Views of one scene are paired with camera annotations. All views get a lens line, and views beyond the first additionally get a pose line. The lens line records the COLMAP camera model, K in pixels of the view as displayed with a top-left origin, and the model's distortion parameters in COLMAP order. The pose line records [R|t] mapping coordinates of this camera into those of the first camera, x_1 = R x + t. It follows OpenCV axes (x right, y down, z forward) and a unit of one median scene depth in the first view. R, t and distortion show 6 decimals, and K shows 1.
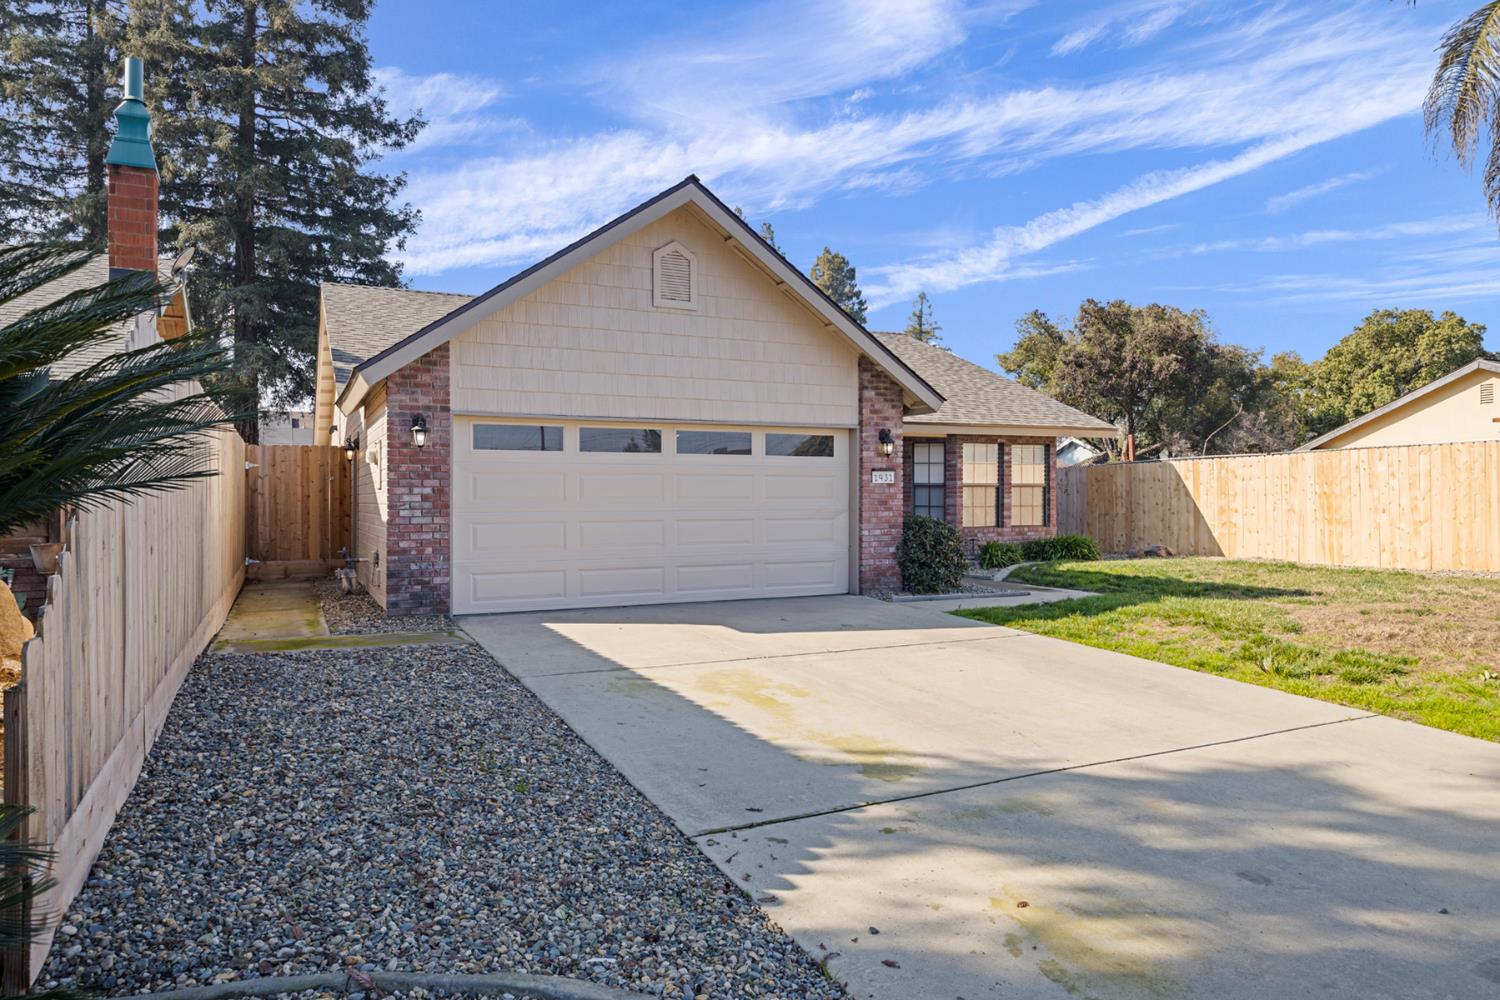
lens RADIAL K [[970.3, 0, 753.0], [0, 970.3, 492.0], [0, 0, 1]] dist [-0.017415, 0.007498]
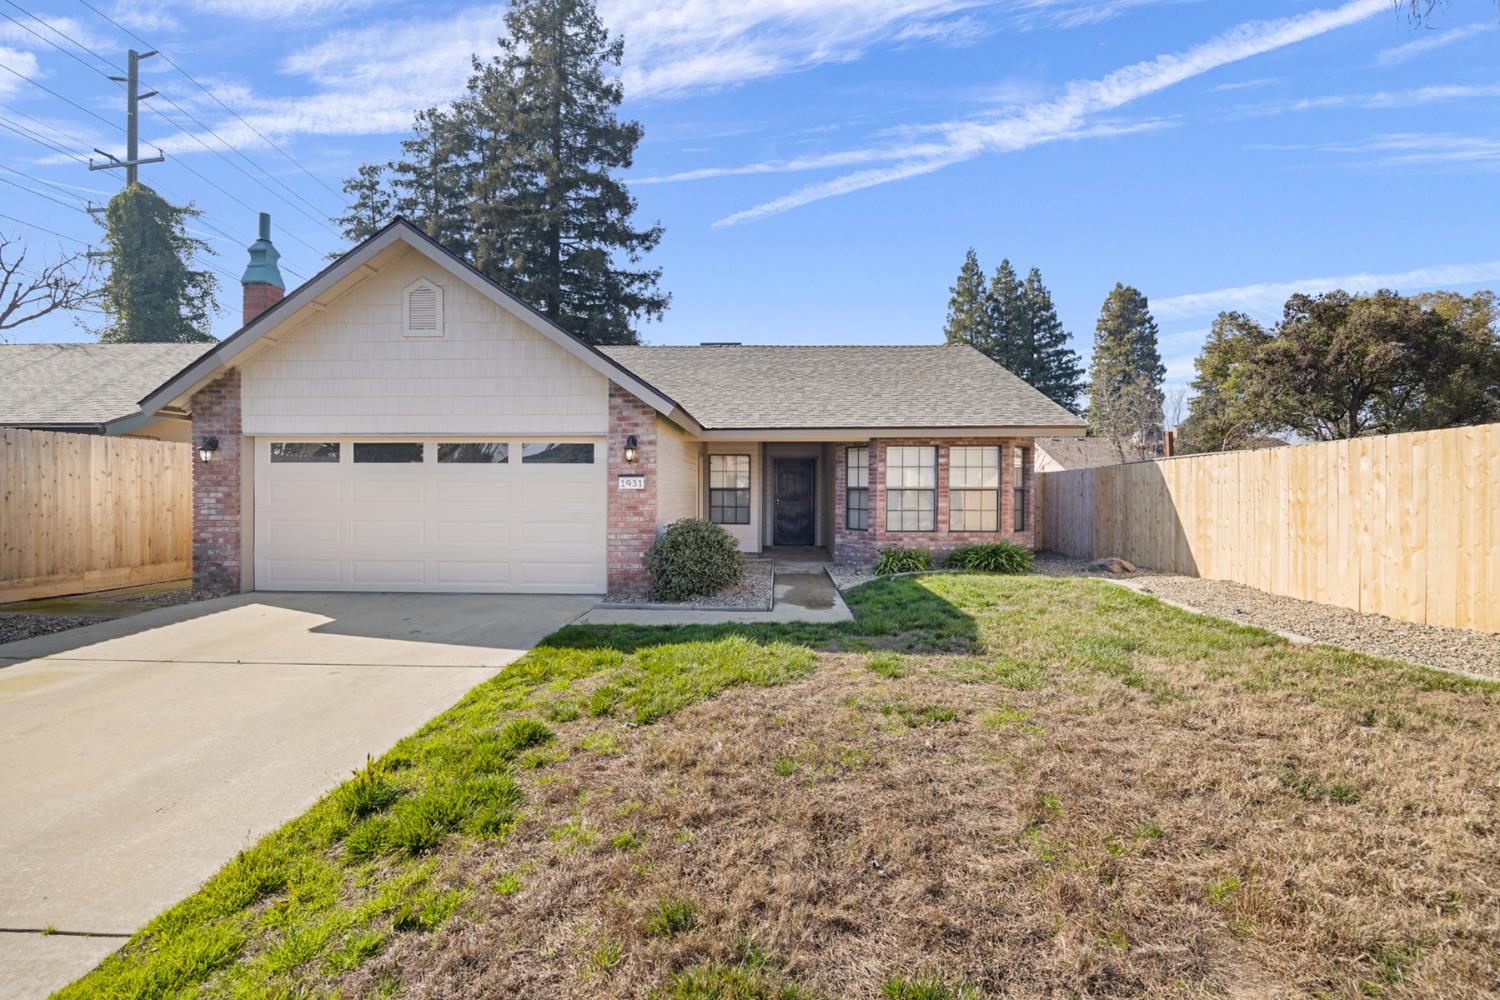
lens RADIAL K [[681.6, 0, 755.8], [0, 681.6, 492.1], [0, 0, 1]] dist [-0.018252, 0.000833]
pose [[0.876916, 0.005042, -0.480618, 0.514480], [-0.002491, 0.999979, 0.005945, -0.008716], [0.480638, -0.004016, 0.876910, 0.382124]]
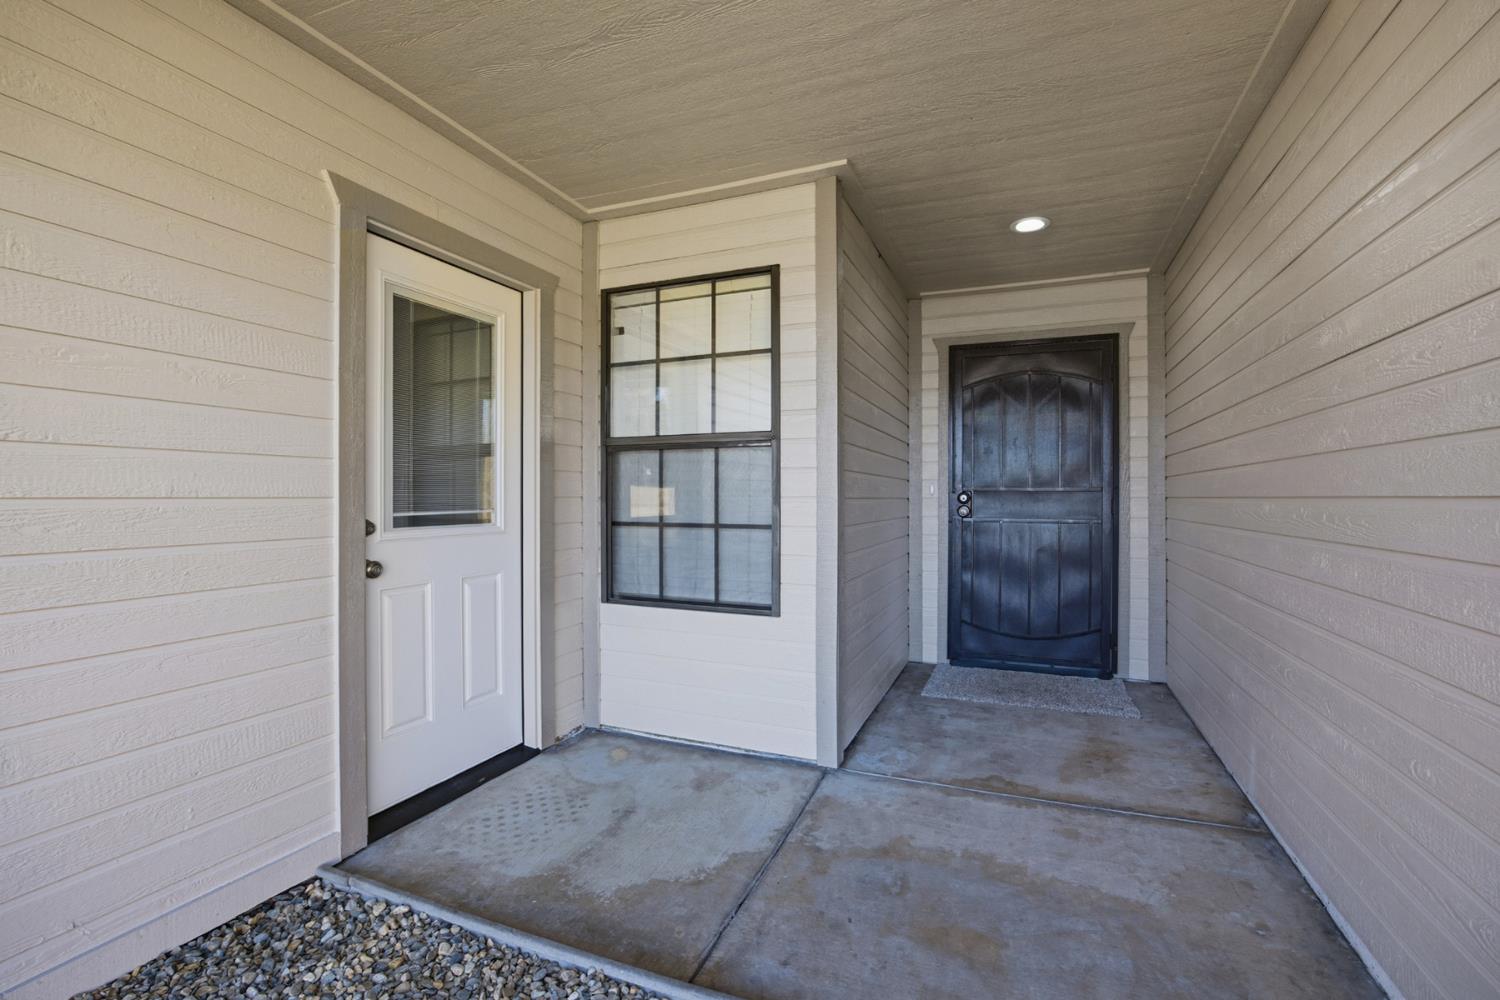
lens RADIAL K [[681.6, 0, 729.9], [0, 681.6, 492.8], [0, 0, 1]] dist [-0.018252, 0.000833]
pose [[0.637185, -0.002369, -0.770708, 0.161671], [0.001204, 0.999997, -0.002078, 0.009816], [0.770710, 0.000396, 0.637186, 1.136381]]
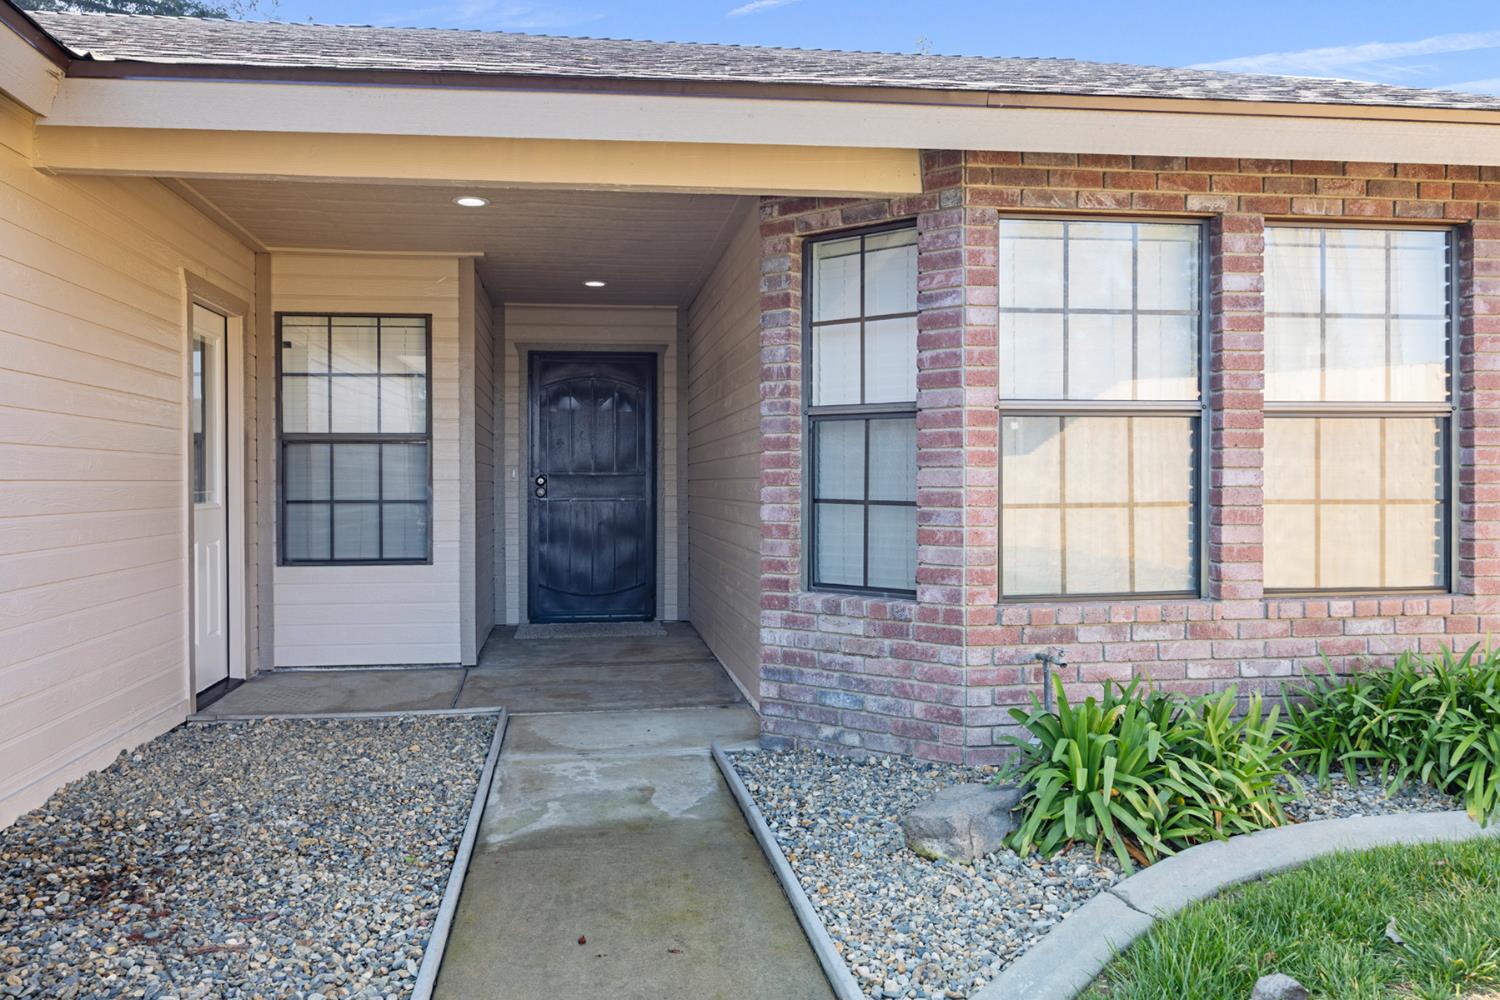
lens RADIAL K [[1109.0, 0, 725.3], [0, 1109.0, 483.5], [0, 0, 1]] dist [-0.013527, 0.001572]
pose [[0.944410, -0.001969, -0.328766, 0.283991], [0.003753, 0.999981, 0.004793, 0.010428], [0.328750, -0.005761, 0.944399, 0.877794]]
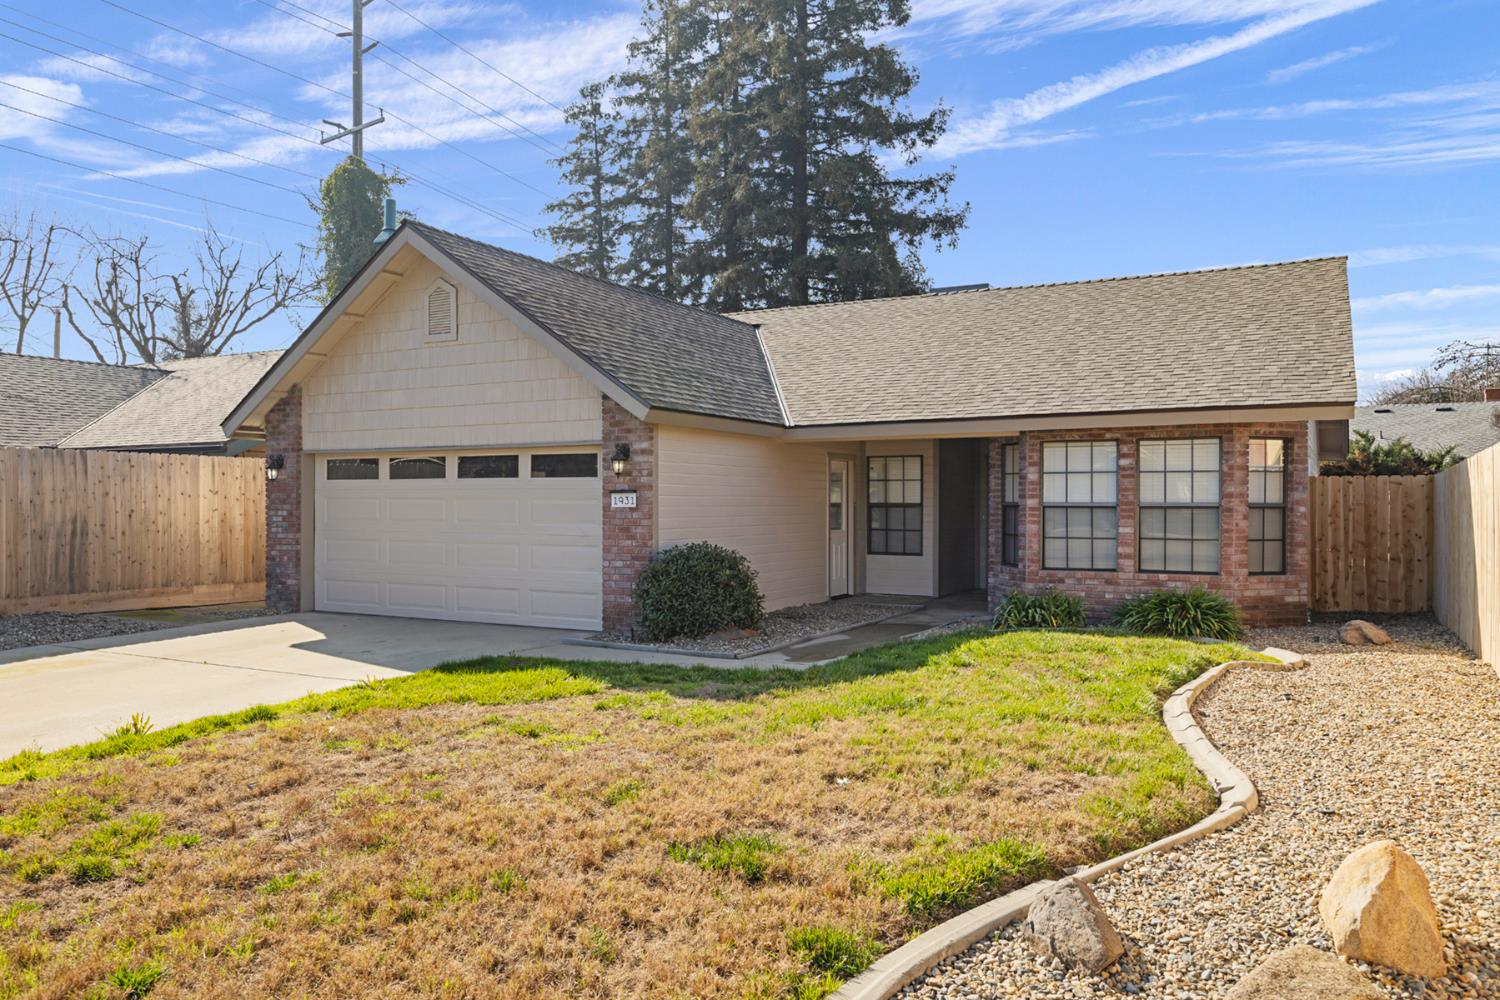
lens RADIAL K [[1109.0, 0, 745.3], [0, 1109.0, 501.4], [0, 0, 1]] dist [-0.013527, 0.001572]
pose [[0.558676, 0.001834, -0.829384, 0.874332], [0.000929, 0.999996, 0.002837, -0.014435], [0.829386, -0.002355, 0.558671, 0.473739]]
